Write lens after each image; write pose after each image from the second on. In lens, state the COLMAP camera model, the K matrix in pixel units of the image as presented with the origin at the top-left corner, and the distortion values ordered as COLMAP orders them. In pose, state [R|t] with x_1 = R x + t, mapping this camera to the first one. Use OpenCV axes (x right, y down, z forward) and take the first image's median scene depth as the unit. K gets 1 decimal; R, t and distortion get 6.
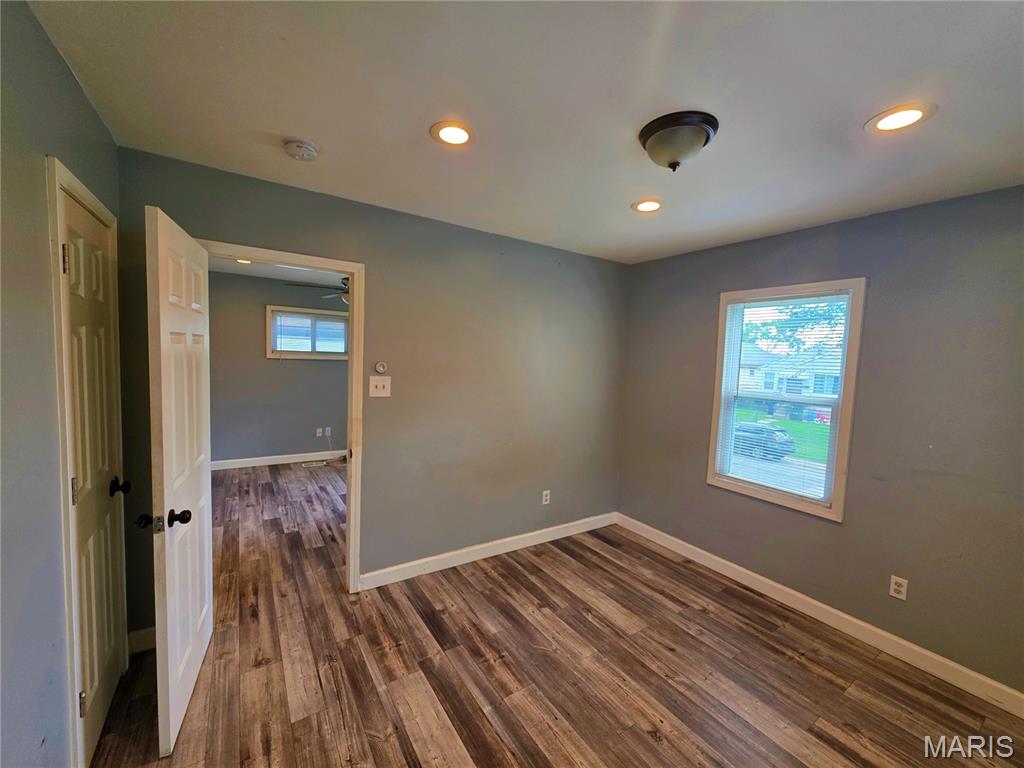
lens RADIAL K [[410.6, 0, 511.0], [0, 410.6, 388.7], [0, 0, 1]] dist [-0.000081, 0.000282]
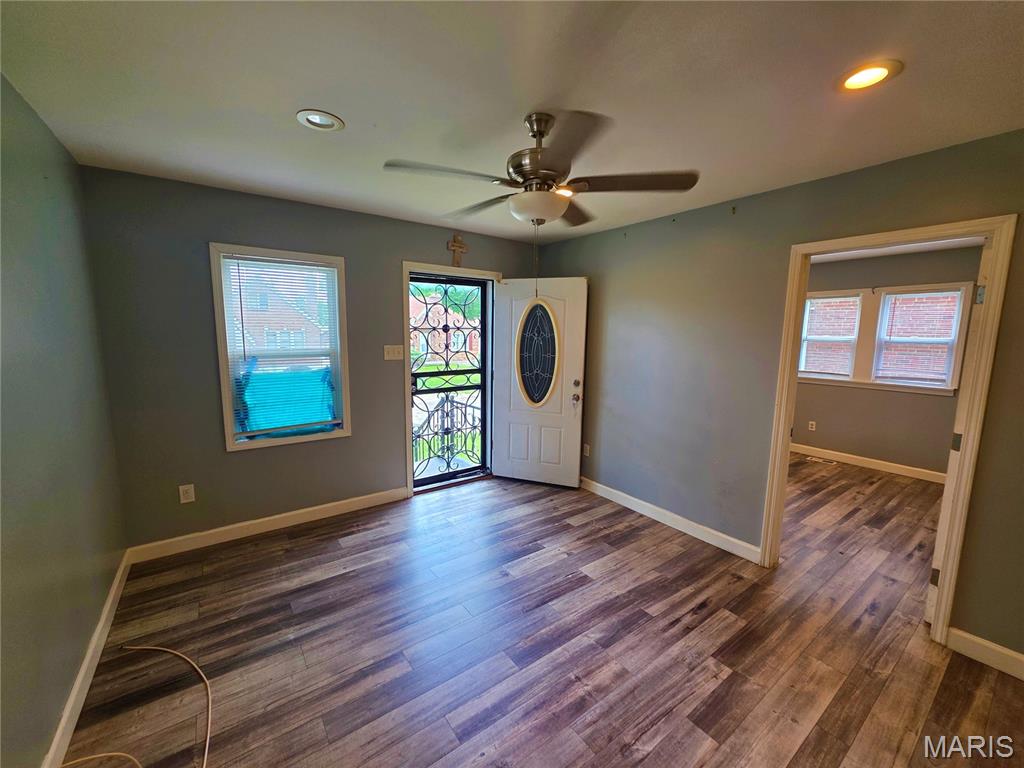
lens RADIAL K [[410.6, 0, 511.0], [0, 410.6, 388.7], [0, 0, 1]] dist [-0.000081, 0.000282]
pose [[-0.044106, -0.180854, 0.982520, -1.362039], [0.061047, 0.981152, 0.183343, -0.183351], [-0.997160, 0.068066, -0.032234, 1.739567]]
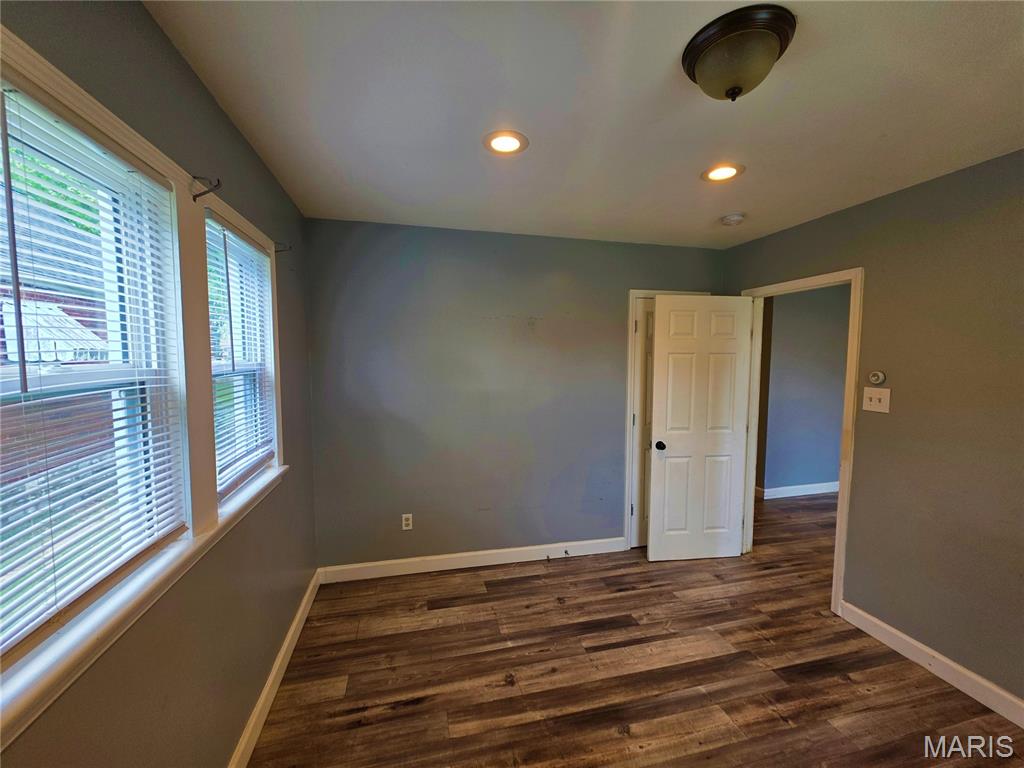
lens RADIAL K [[410.6, 0, 511.0], [0, 410.6, 388.7], [0, 0, 1]] dist [-0.000081, 0.000282]
pose [[-0.335237, 0.031778, -0.941598, 0.776273], [-0.092469, 0.993496, 0.066451, -0.015600], [0.937585, 0.109345, -0.330118, 0.569767]]
